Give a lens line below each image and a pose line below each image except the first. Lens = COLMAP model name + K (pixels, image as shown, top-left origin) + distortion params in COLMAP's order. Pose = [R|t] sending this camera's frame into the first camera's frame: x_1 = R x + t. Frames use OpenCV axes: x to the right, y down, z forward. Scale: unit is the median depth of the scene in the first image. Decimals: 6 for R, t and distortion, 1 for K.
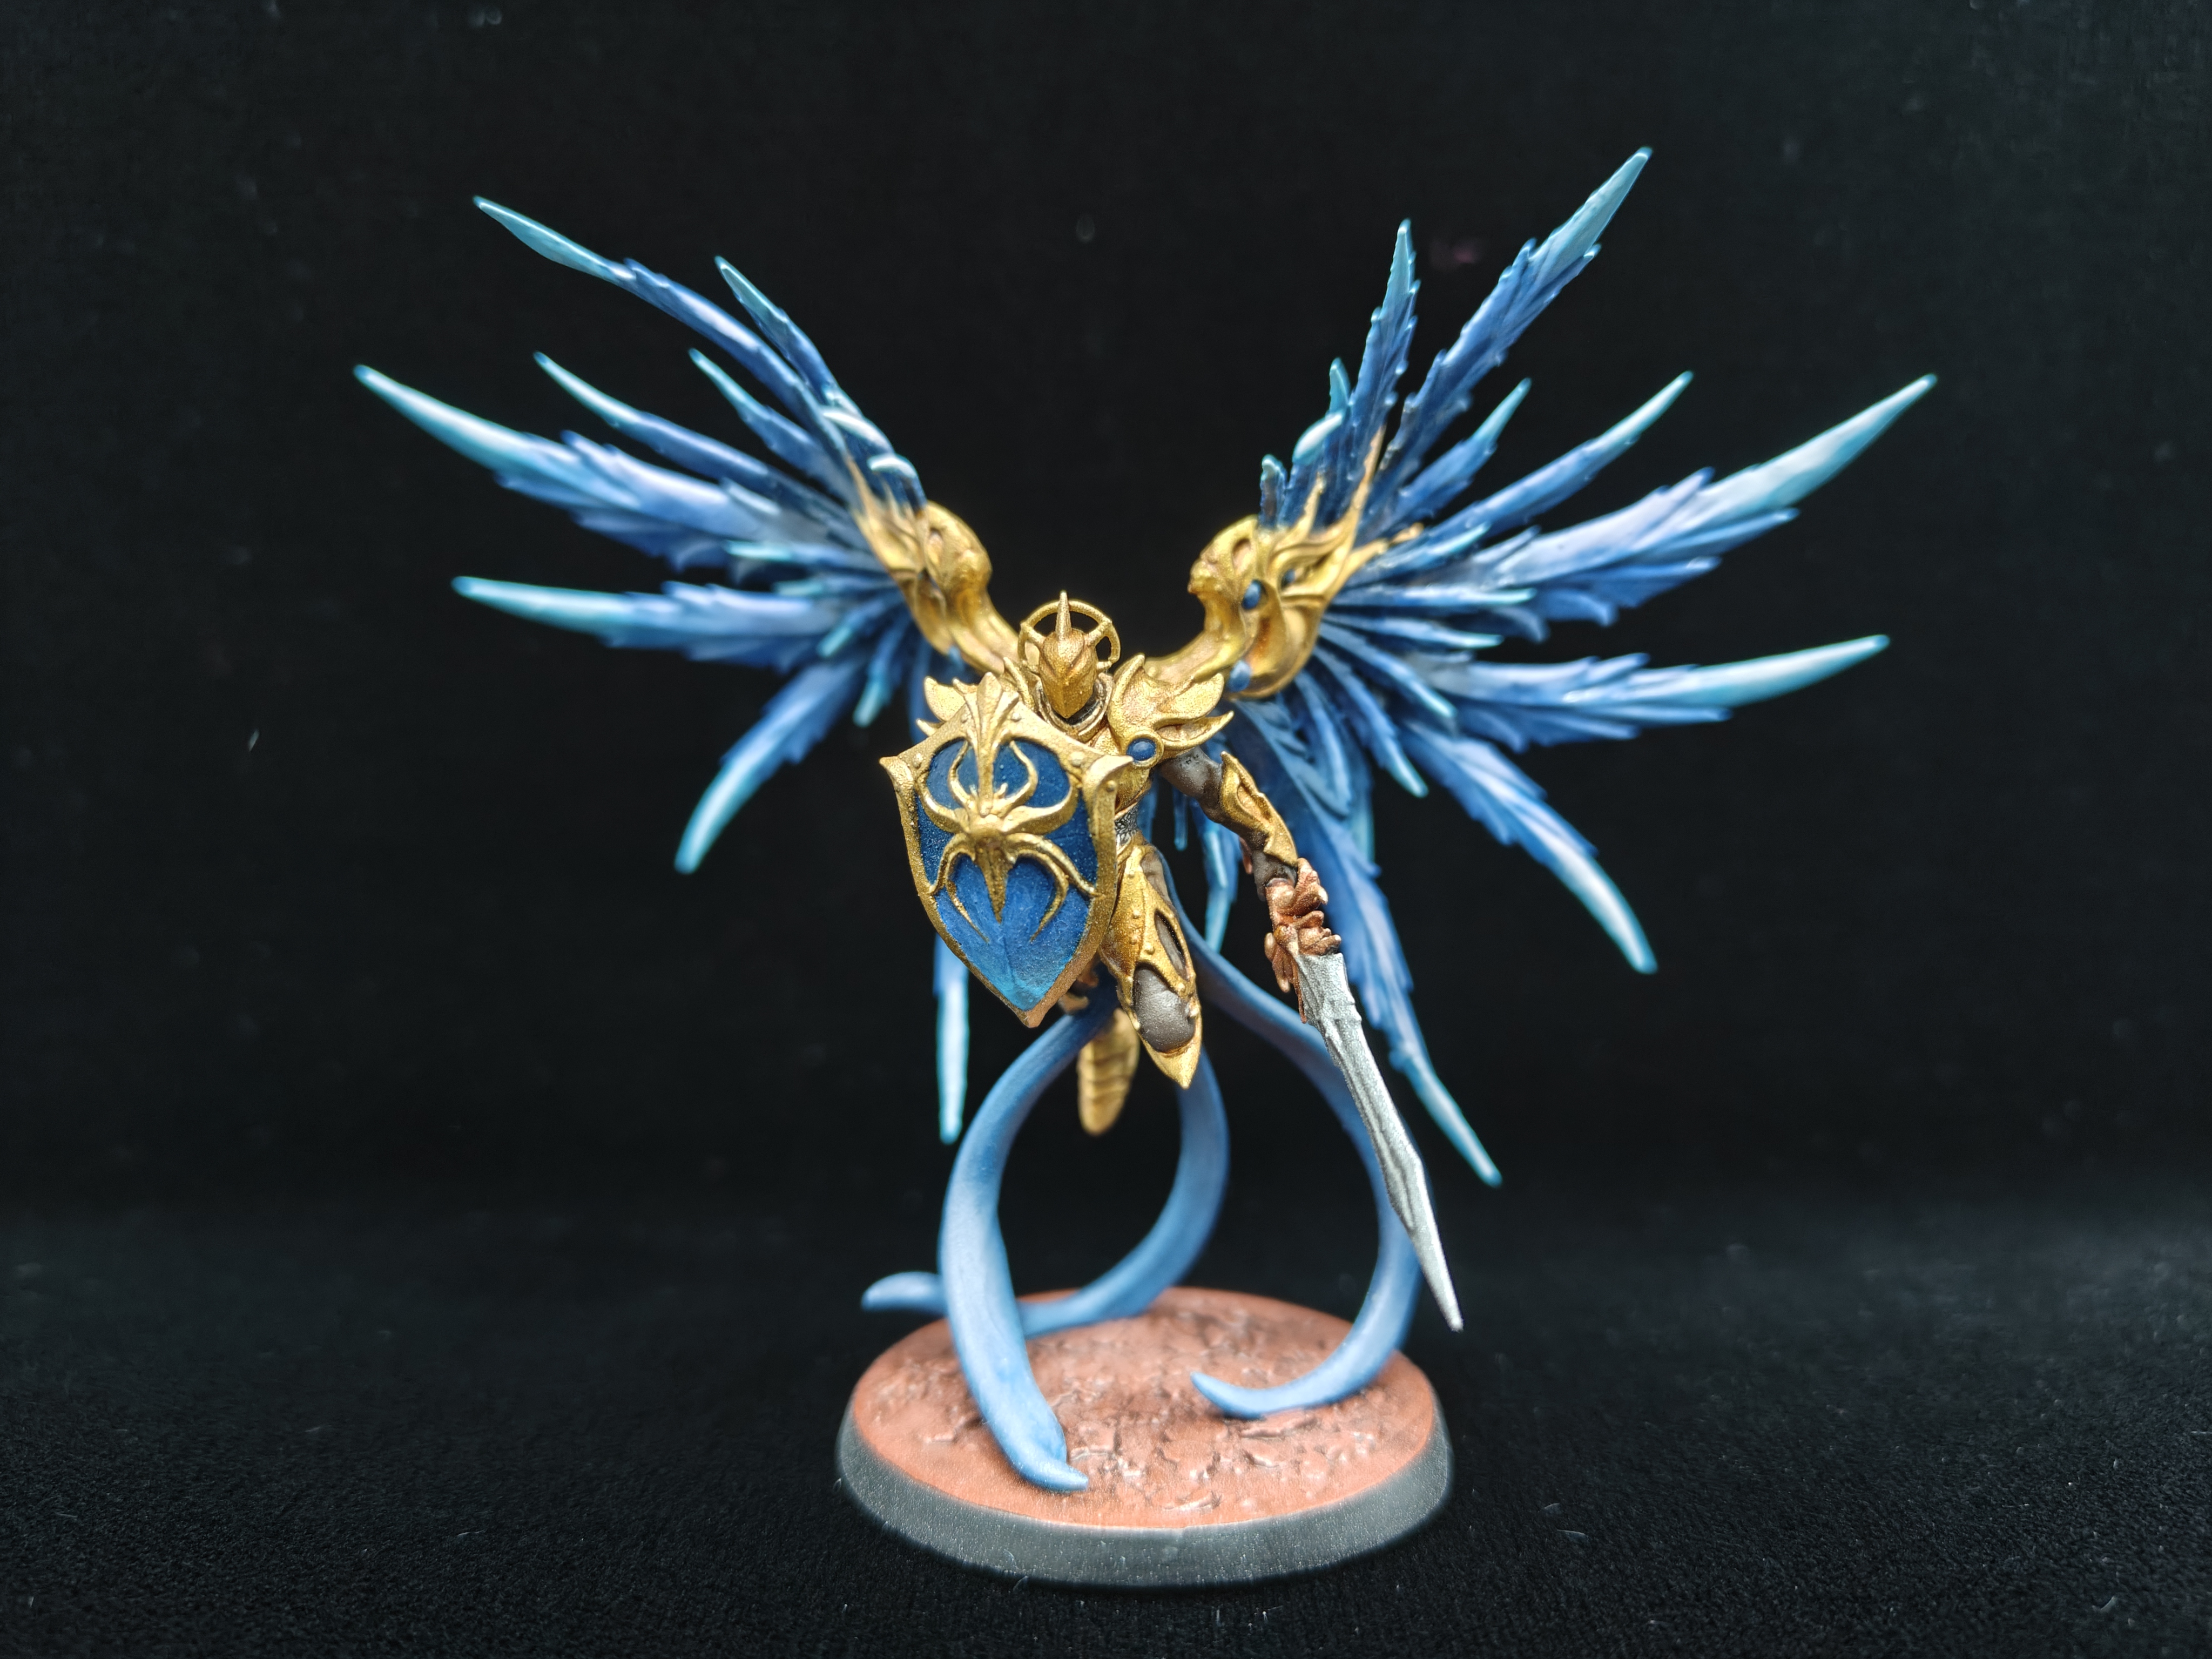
lens RADIAL K [[1646.7, 0, 1114.7], [0, 1646.7, 836.7], [0, 0, 1]] dist [-0.026892, -0.045348]
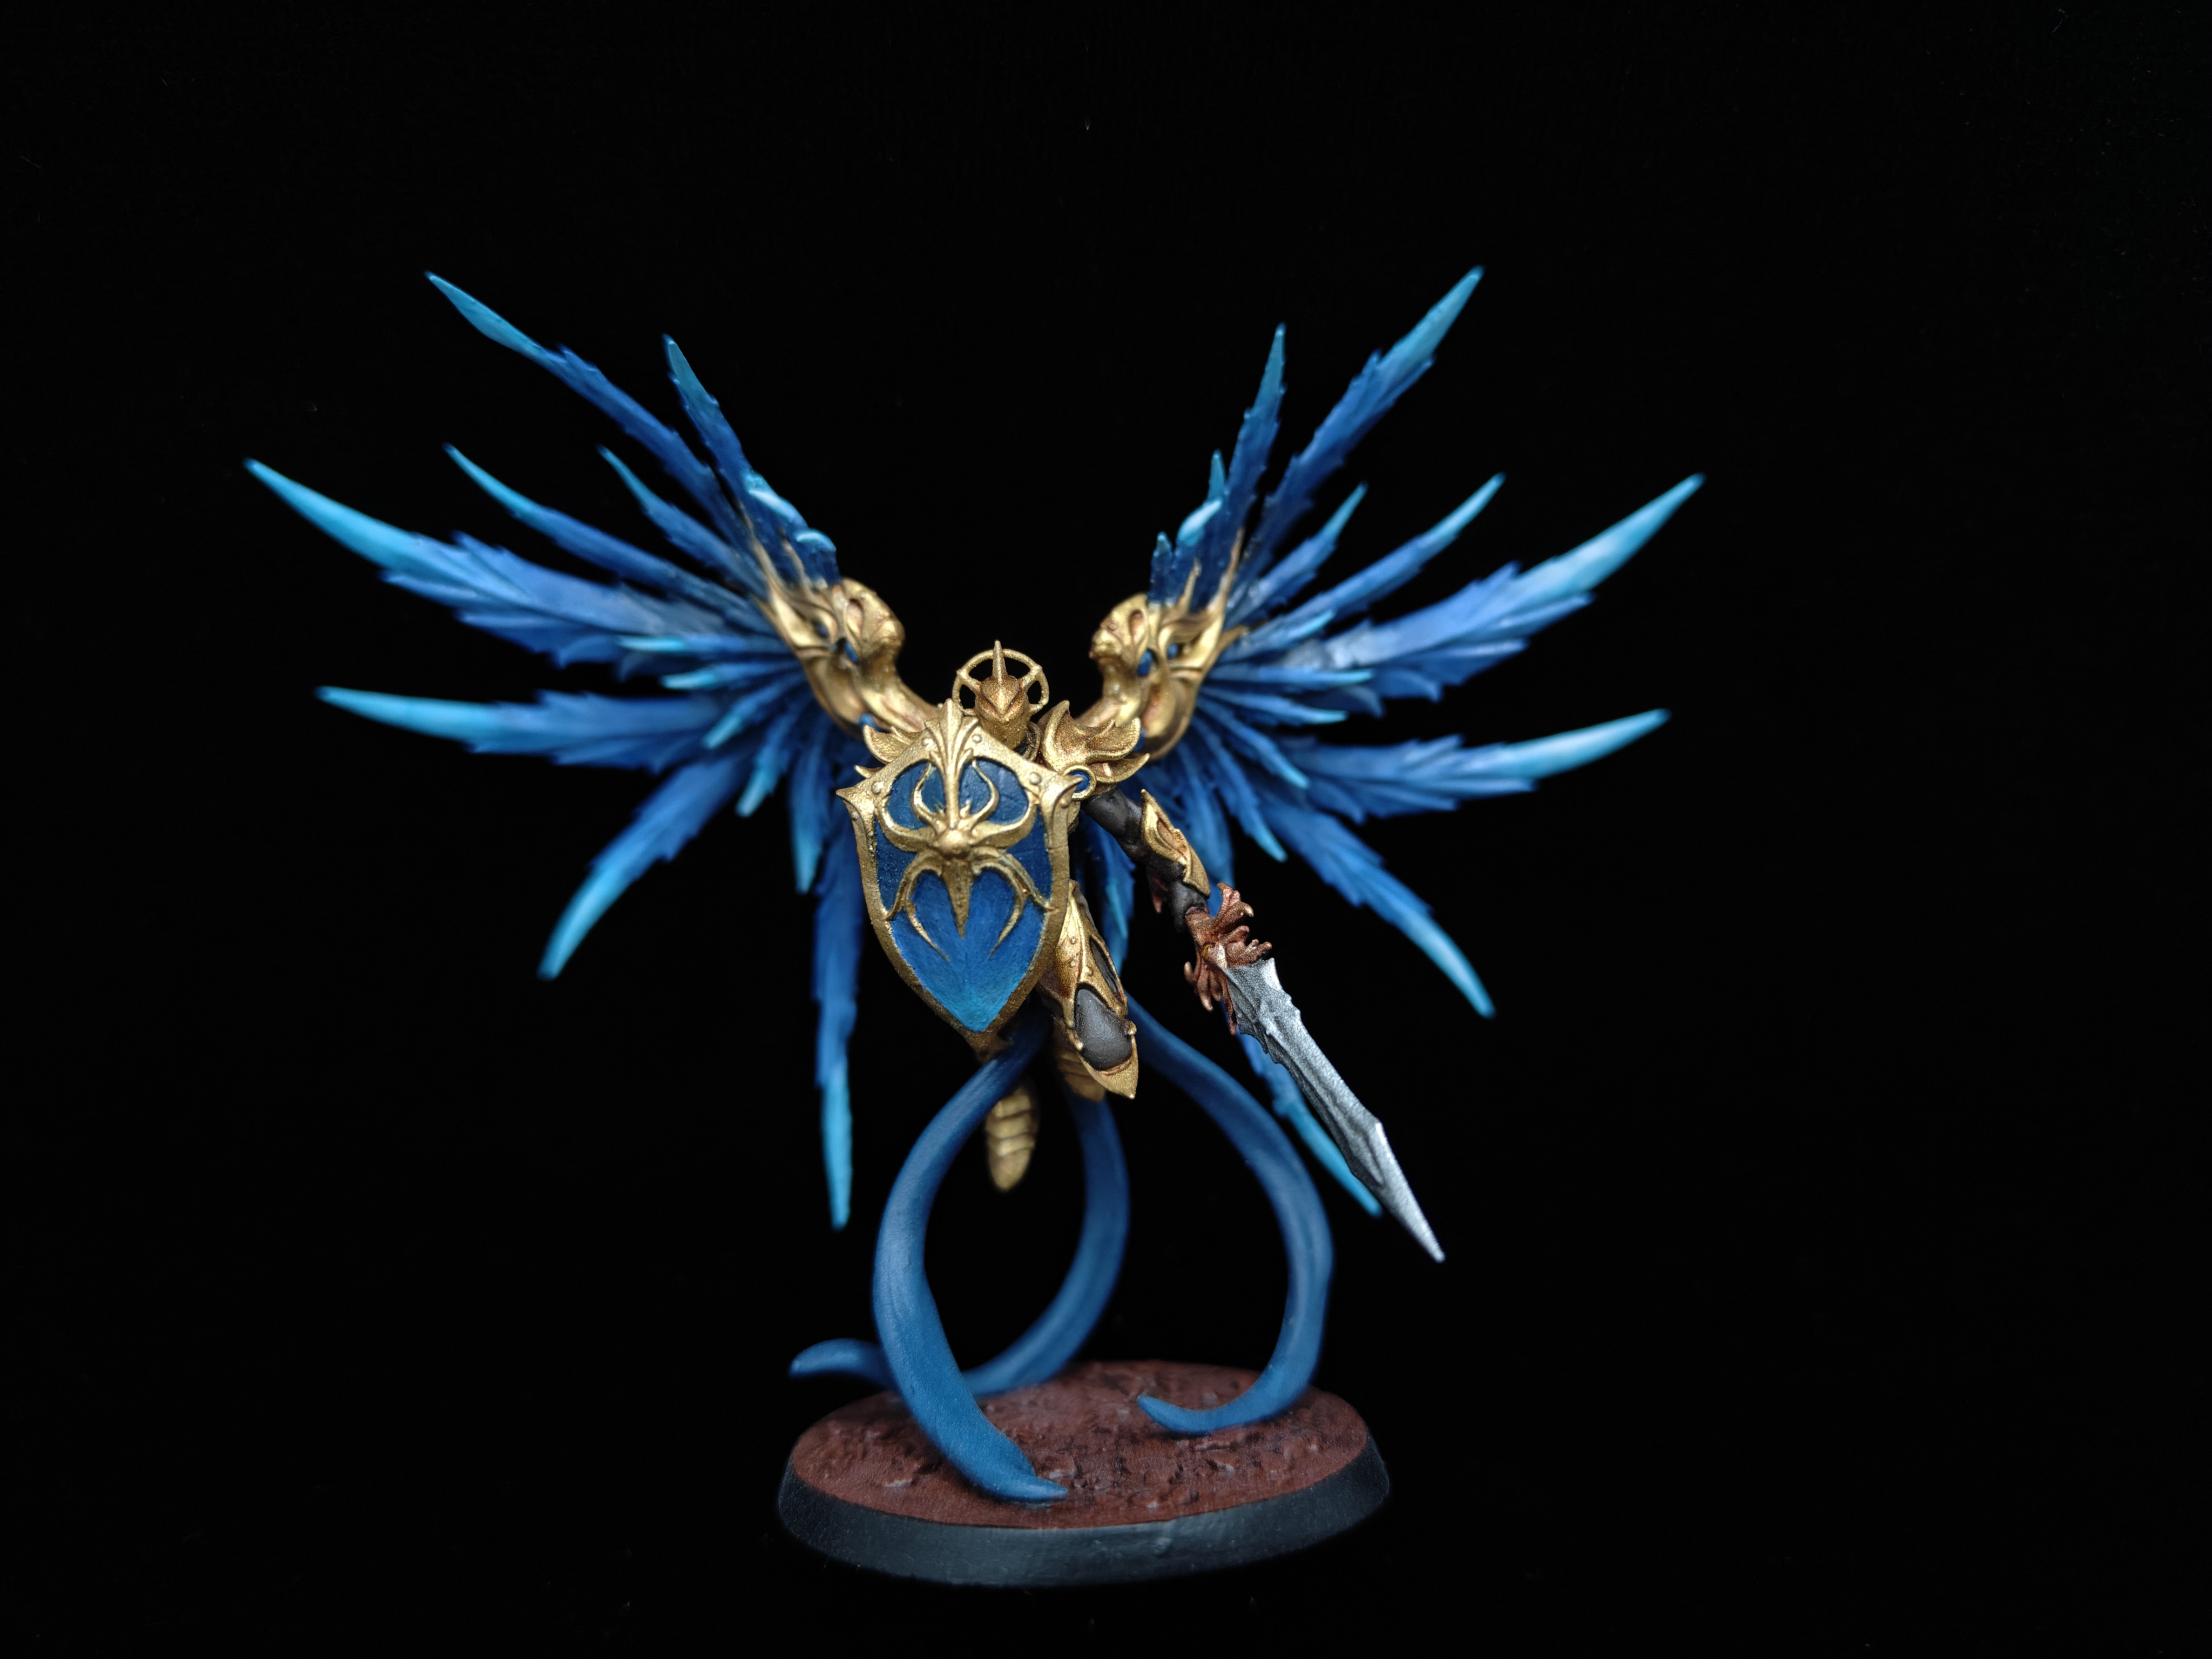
lens RADIAL K [[1646.7, 0, 1098.1], [0, 1646.7, 834.0], [0, 0, 1]] dist [-0.026892, -0.045348]
pose [[0.980728, -0.021990, 0.194138, -0.160459], [0.052675, 0.986612, -0.154345, 0.131794], [-0.188145, 0.161596, 0.968756, -0.037263]]
